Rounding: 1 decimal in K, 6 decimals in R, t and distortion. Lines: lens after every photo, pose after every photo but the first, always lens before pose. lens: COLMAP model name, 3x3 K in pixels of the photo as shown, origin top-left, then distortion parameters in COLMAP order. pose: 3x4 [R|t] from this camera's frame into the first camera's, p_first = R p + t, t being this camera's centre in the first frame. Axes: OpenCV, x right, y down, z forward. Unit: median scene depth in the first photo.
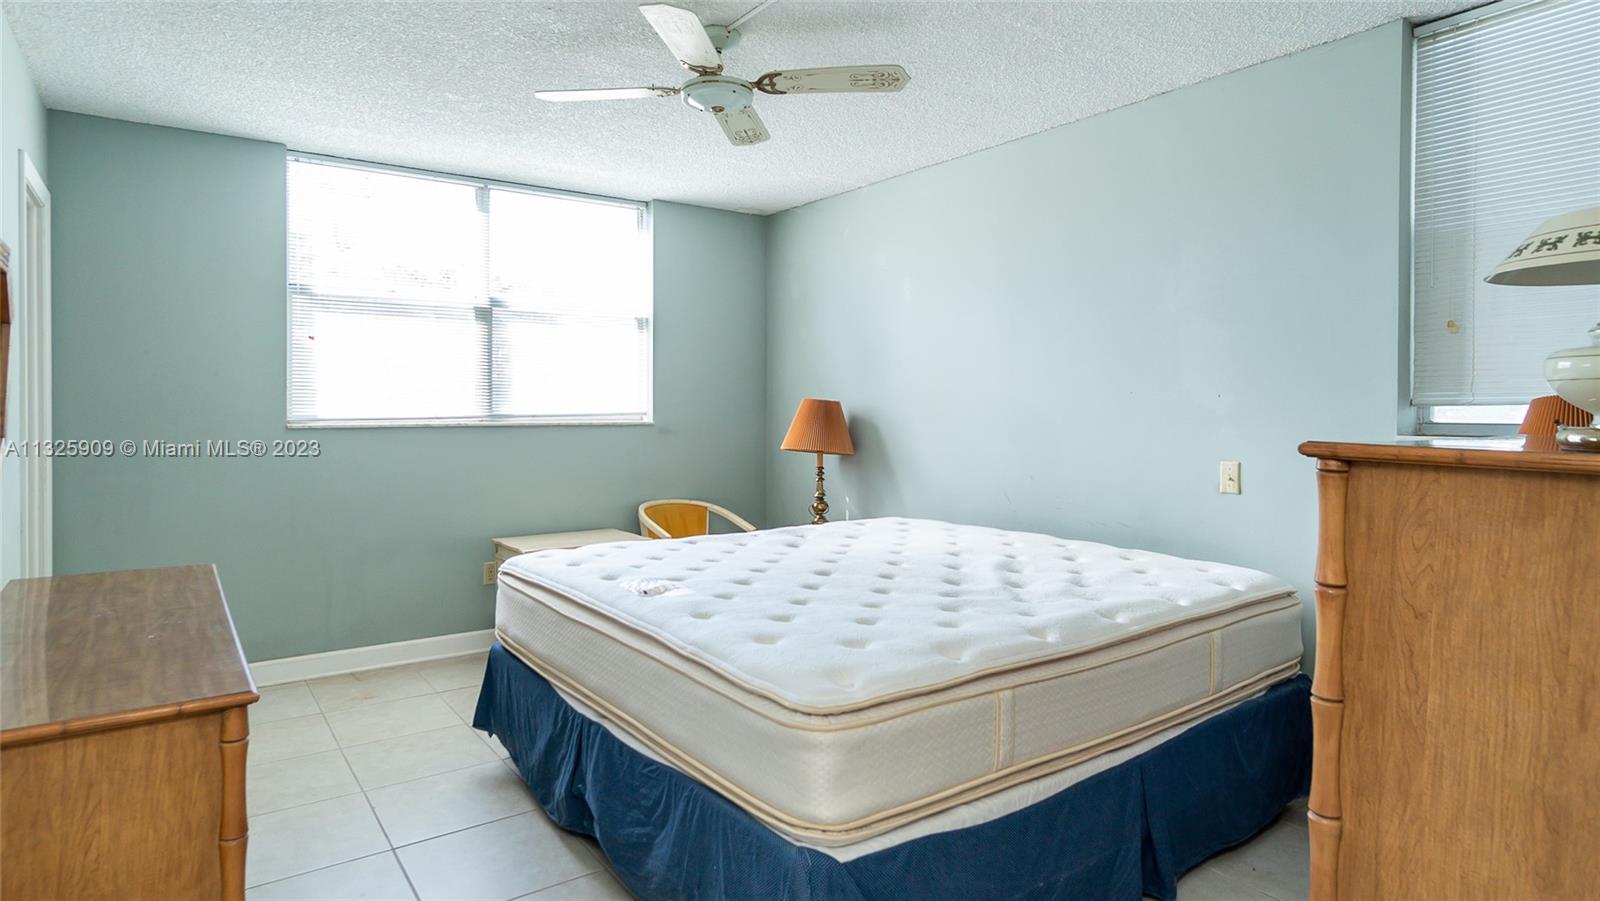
lens RADIAL K [[859.1, 0, 794.8], [0, 859.1, 452.2], [0, 0, 1]] dist [0.004436, 0.000546]
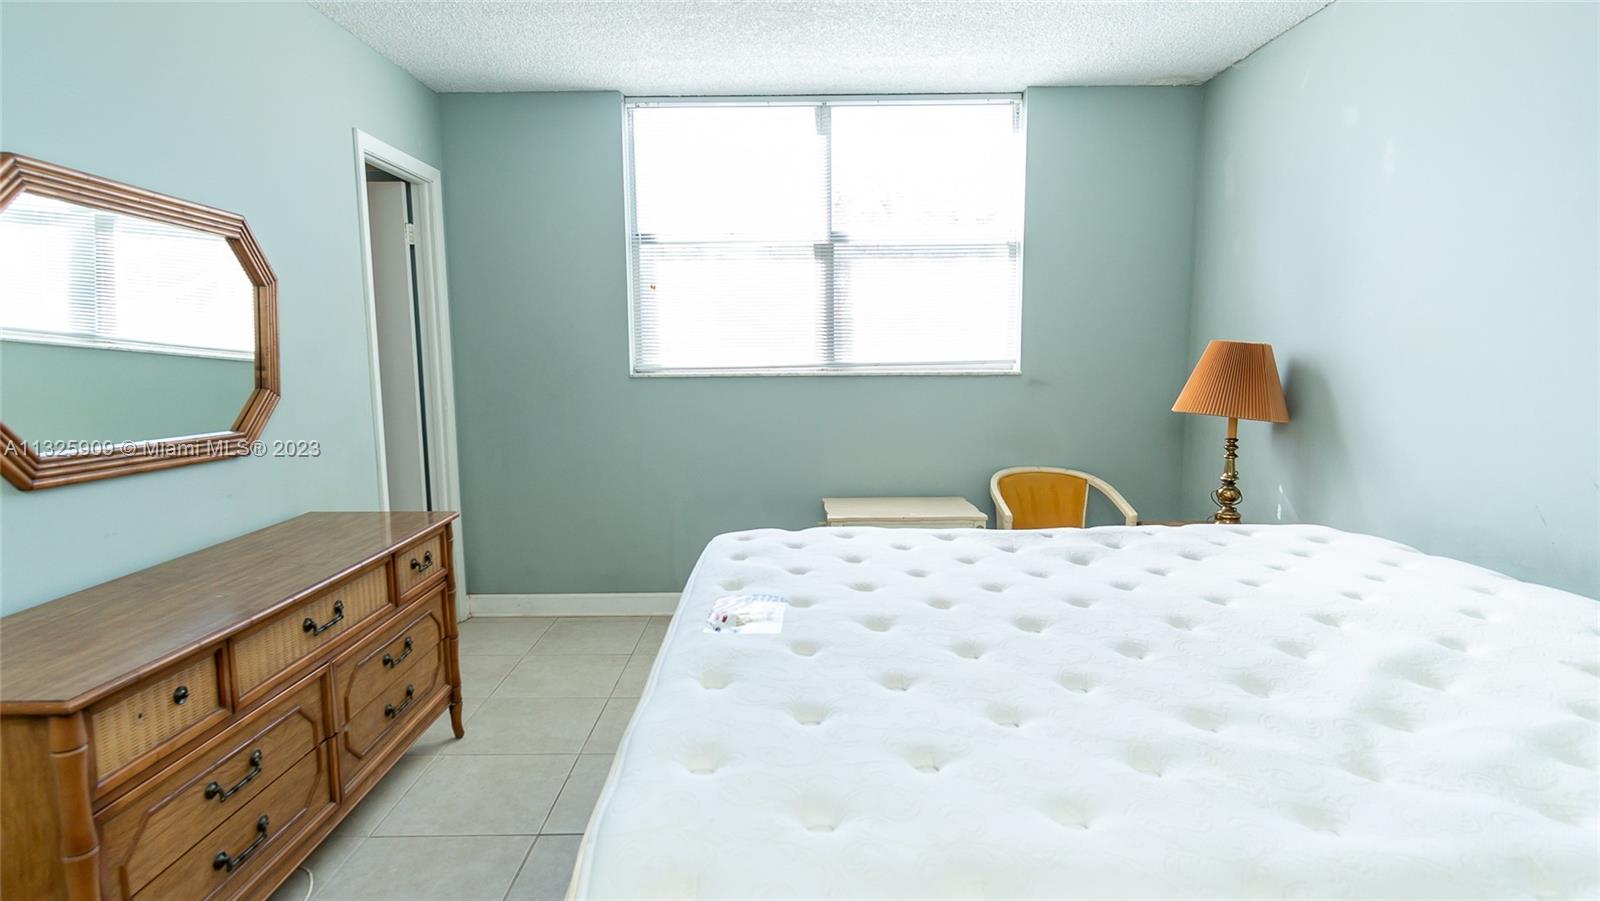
lens RADIAL K [[843.9, 0, 798.7], [0, 843.9, 478.0], [0, 0, 1]] dist [0.000885, 0.000454]
pose [[0.819487, 0.078515, -0.567693, 0.136574], [-0.022186, 0.994175, 0.105473, -0.015809], [0.572668, -0.073839, 0.816456, 0.233405]]
